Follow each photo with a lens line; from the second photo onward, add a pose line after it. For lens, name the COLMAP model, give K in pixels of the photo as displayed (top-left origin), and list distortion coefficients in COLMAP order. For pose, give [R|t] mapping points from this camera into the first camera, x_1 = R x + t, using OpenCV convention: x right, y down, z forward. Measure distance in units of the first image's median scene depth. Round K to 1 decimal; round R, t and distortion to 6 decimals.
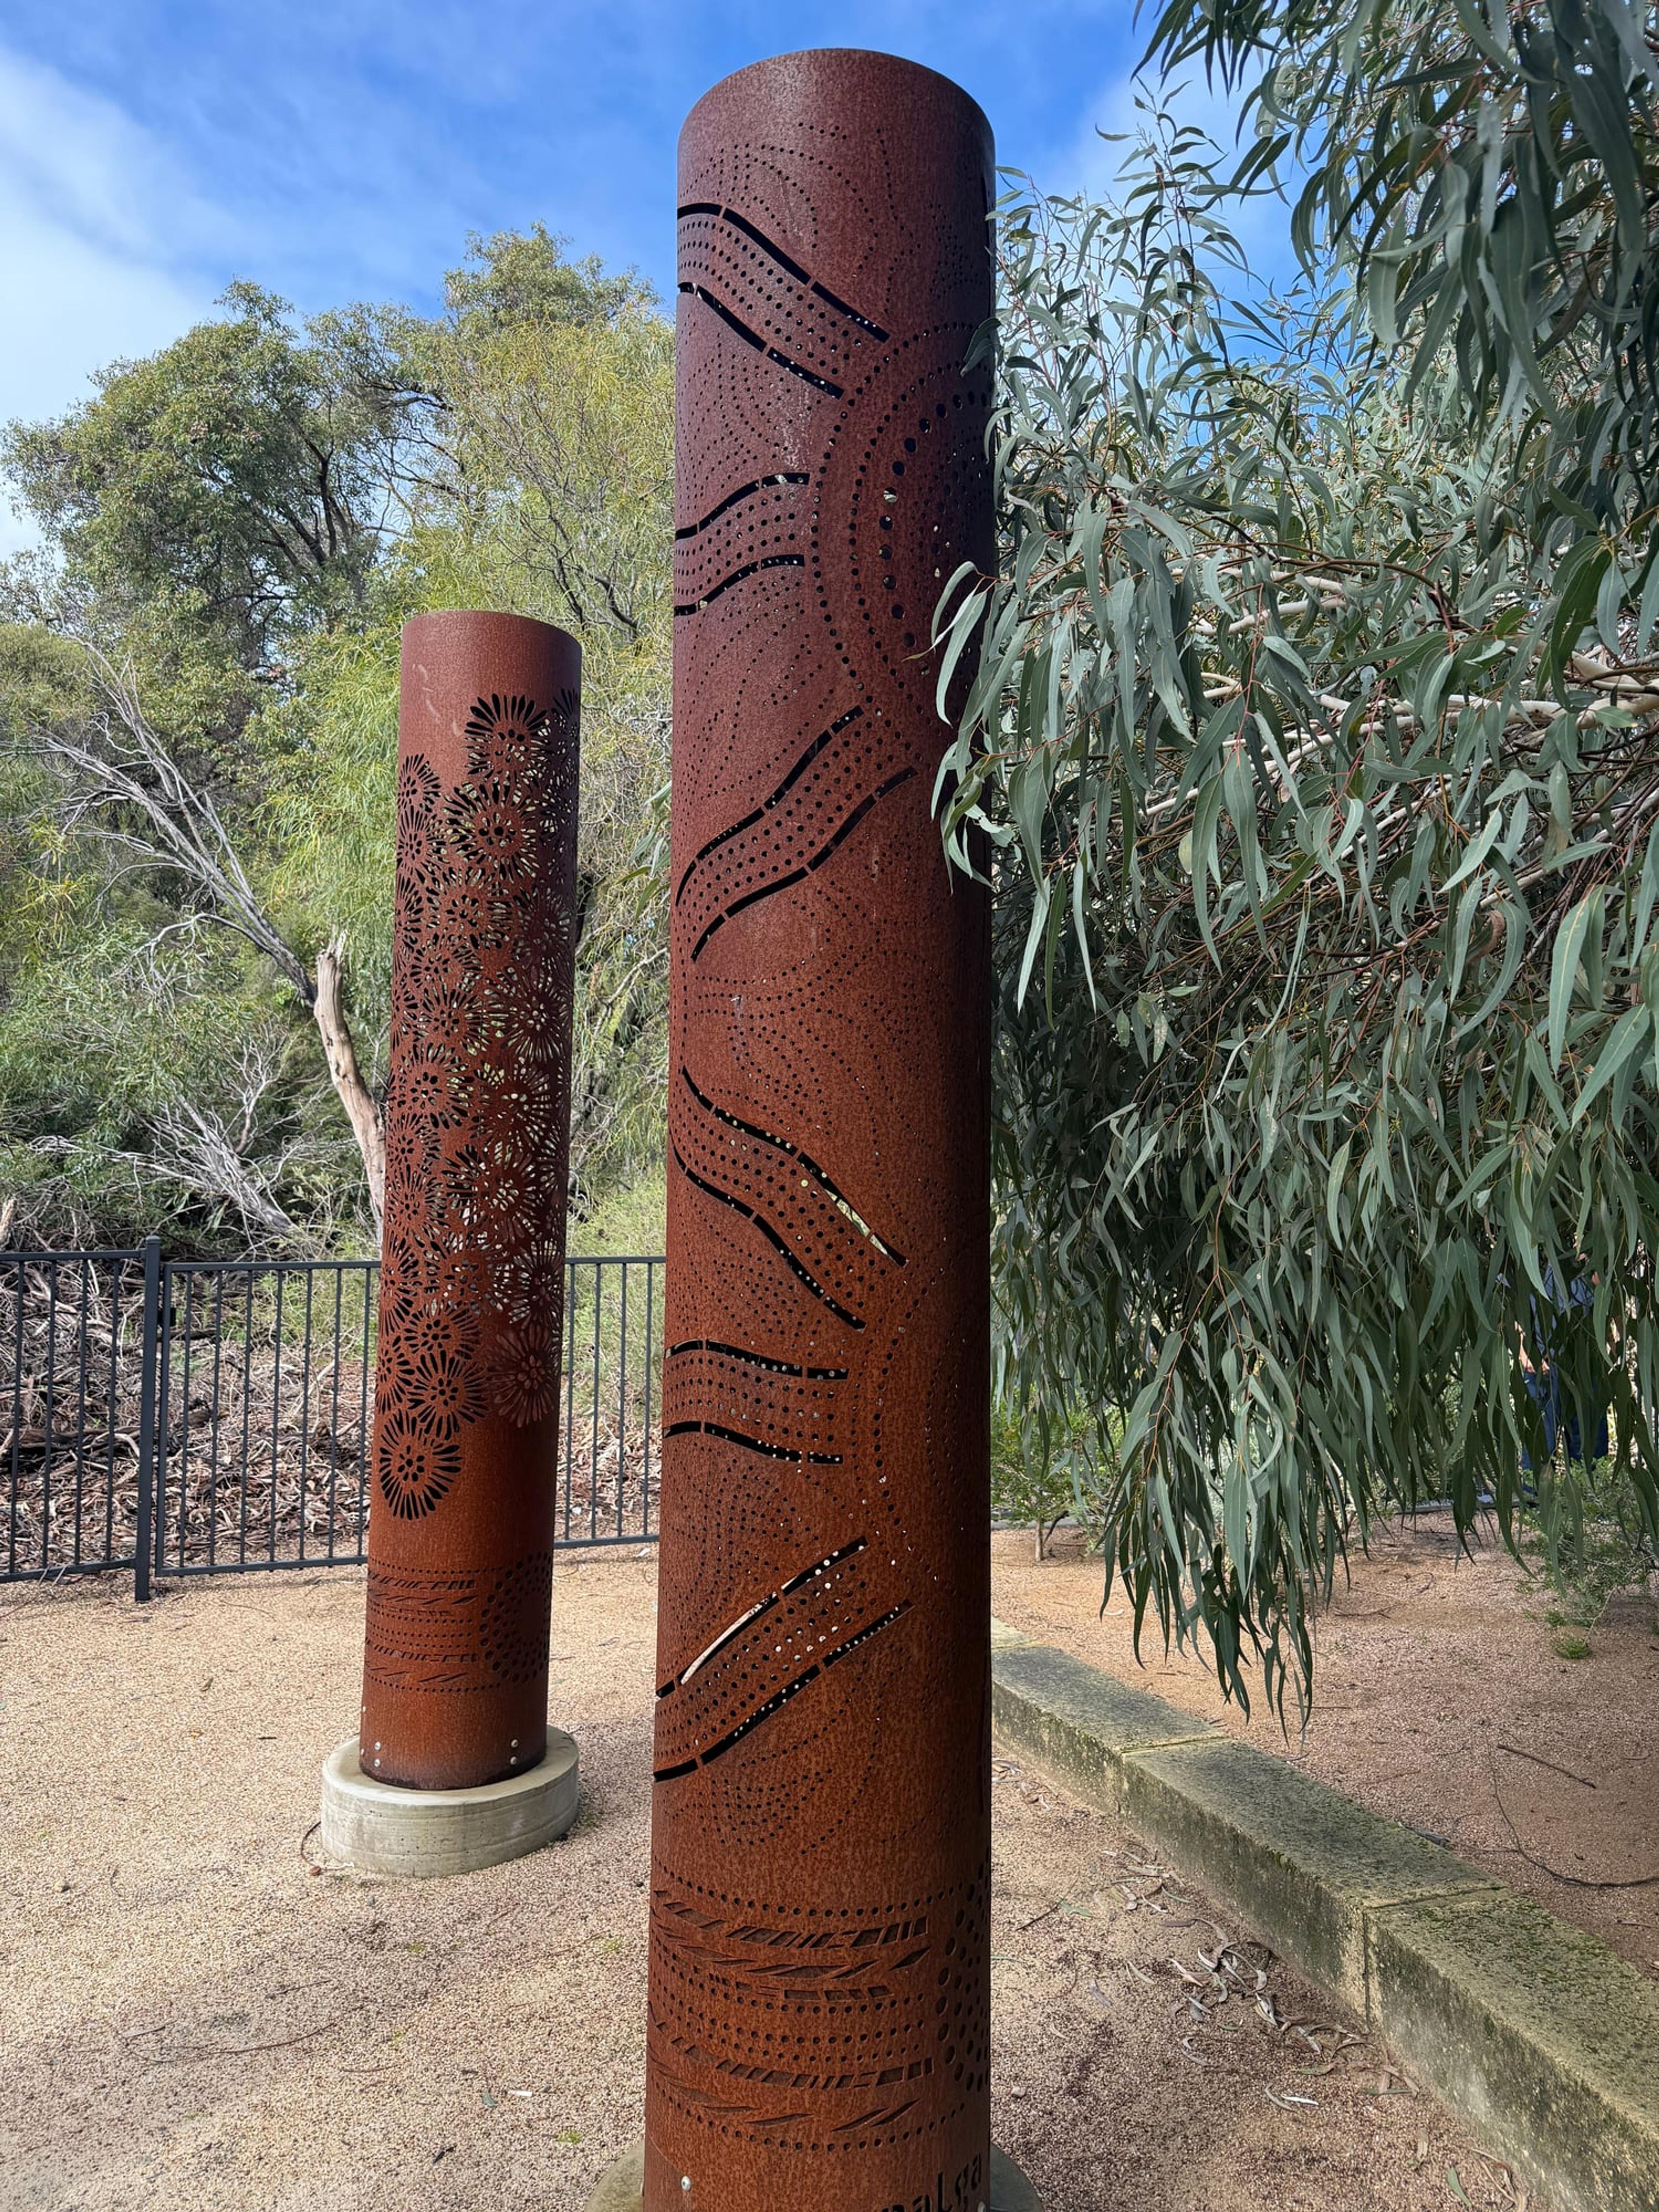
lens RADIAL K [[1482.0, 0, 829.5], [0, 1482.0, 1106.0], [0, 0, 1]] dist [0.130064, -0.222360]
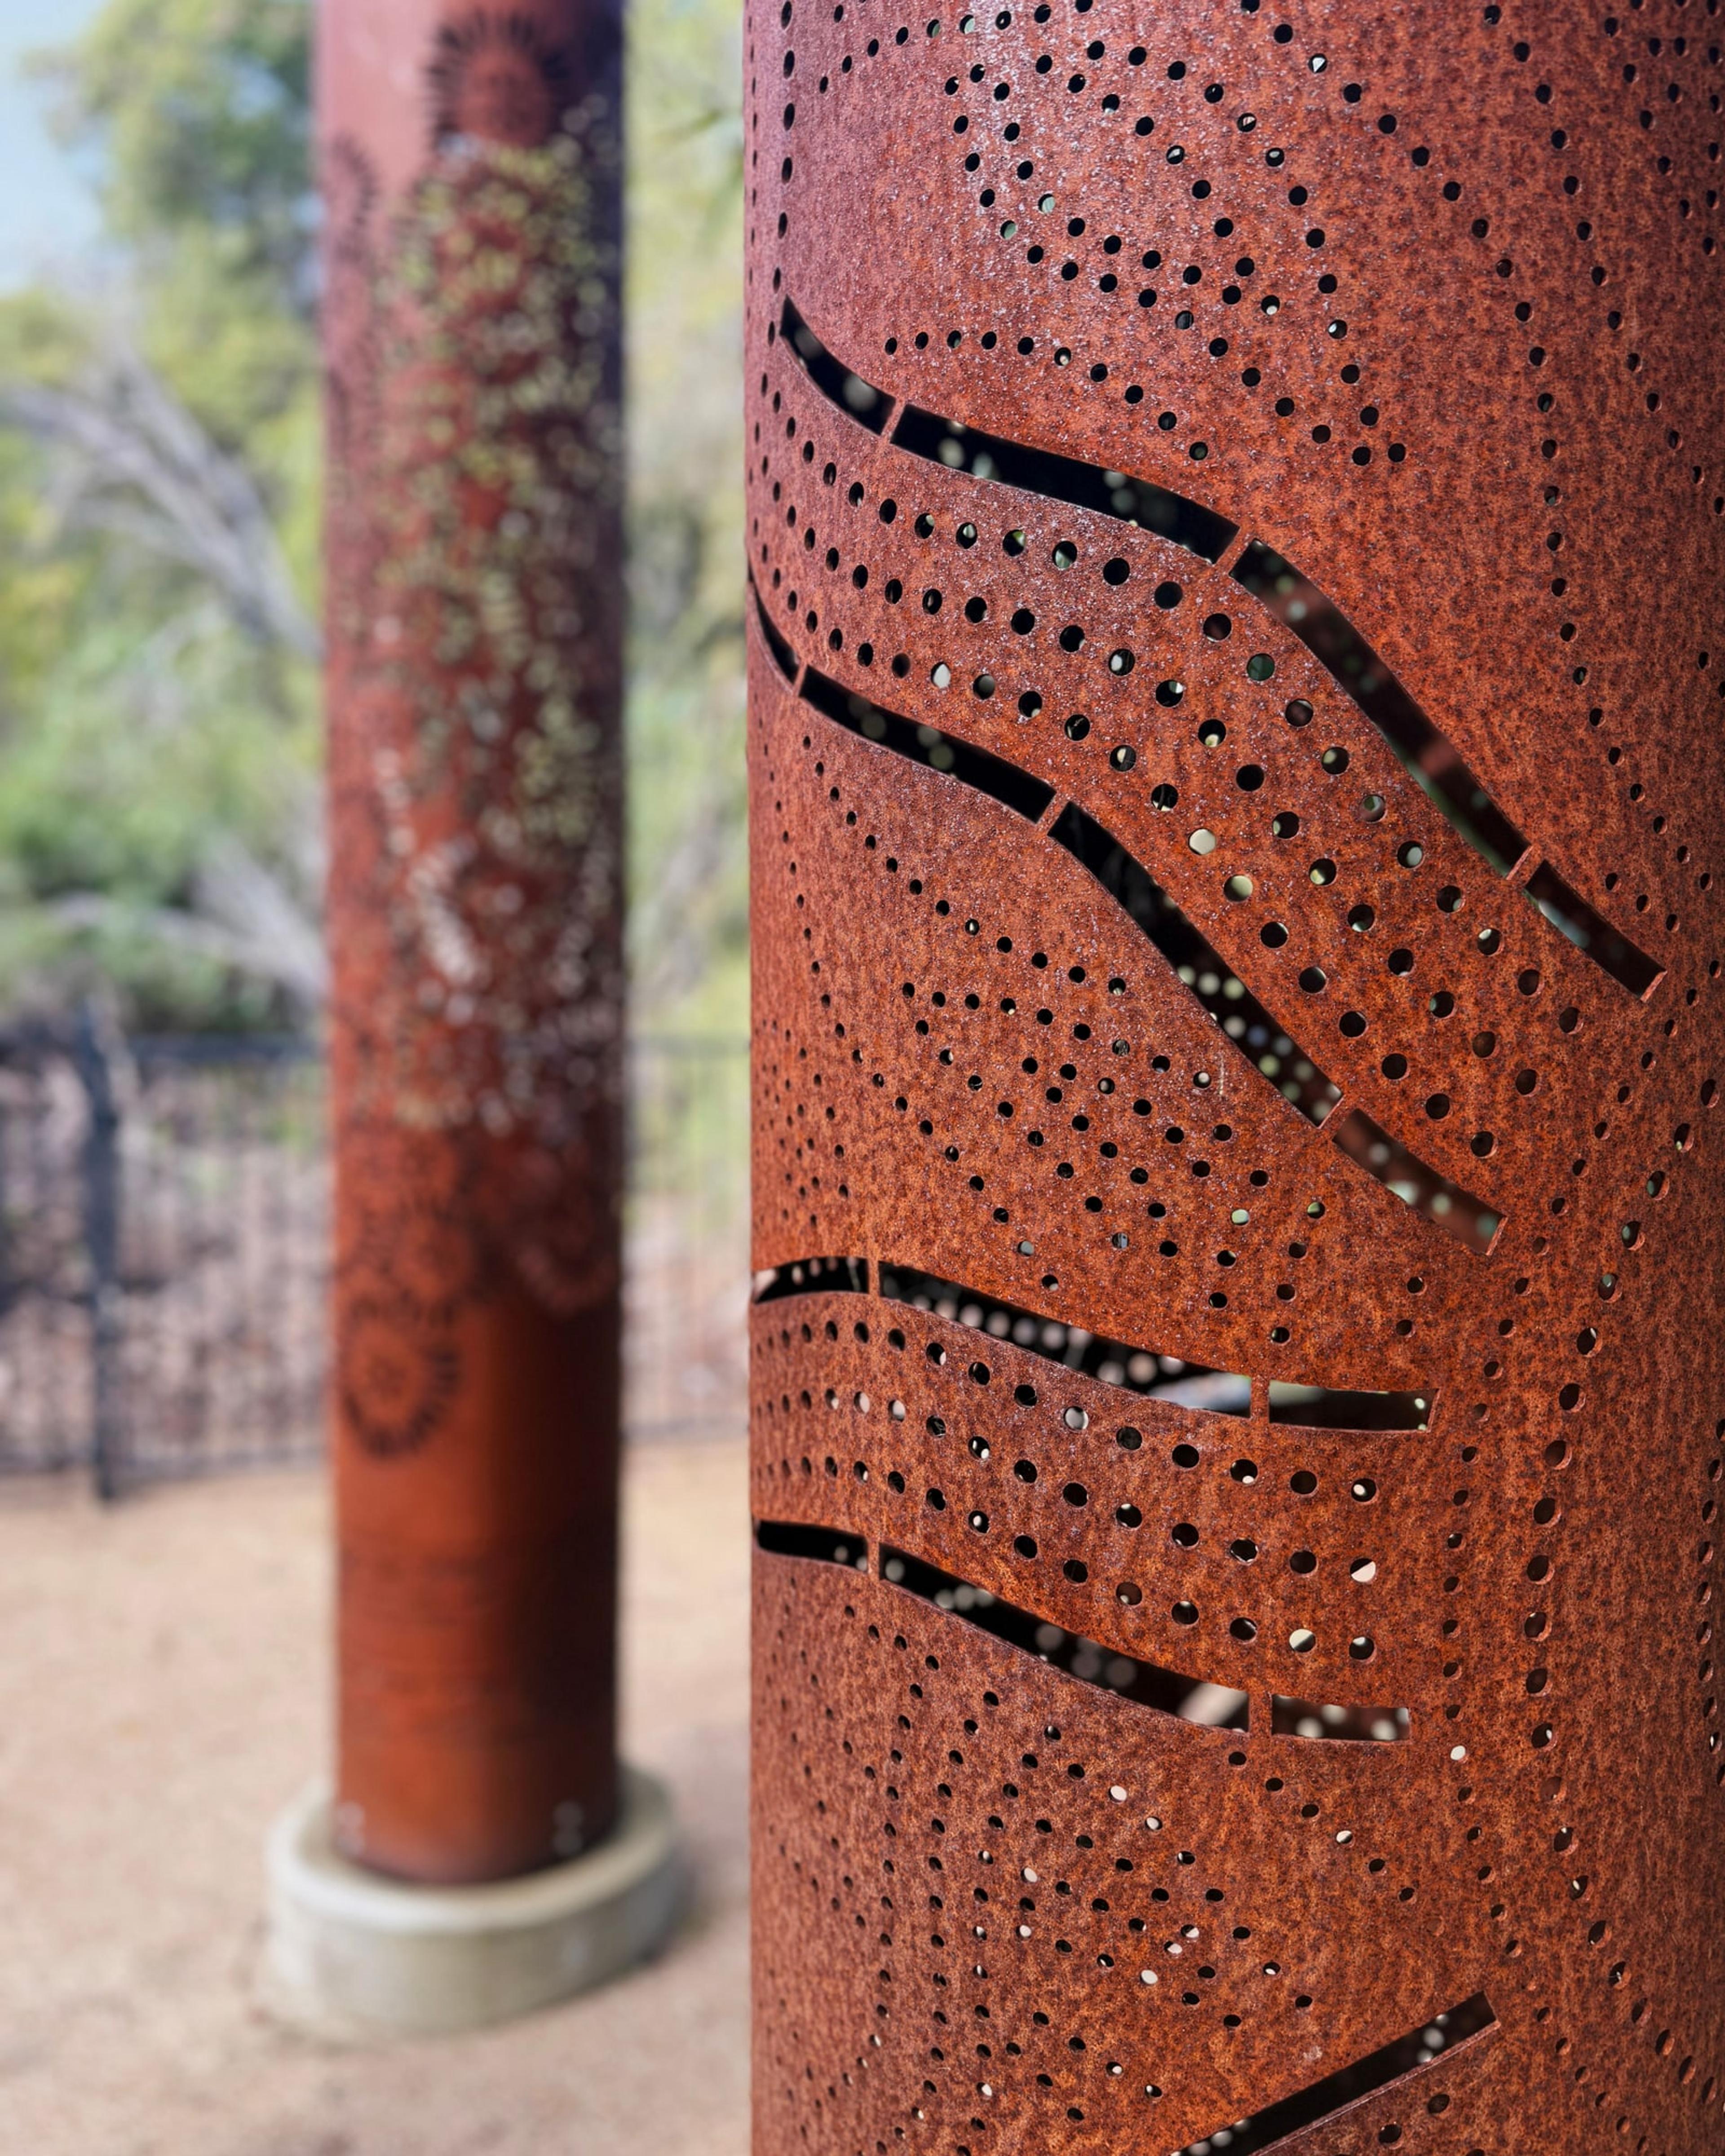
lens RADIAL K [[870.1, 0, 862.5], [0, 870.1, 1078.0], [0, 0, 1]] dist [0.000296, 0.000044]
pose [[0.996591, -0.004242, -0.082394, -0.071200], [0.013736, 0.993270, 0.115001, 0.101378], [0.081351, -0.115741, 0.989942, 0.825486]]
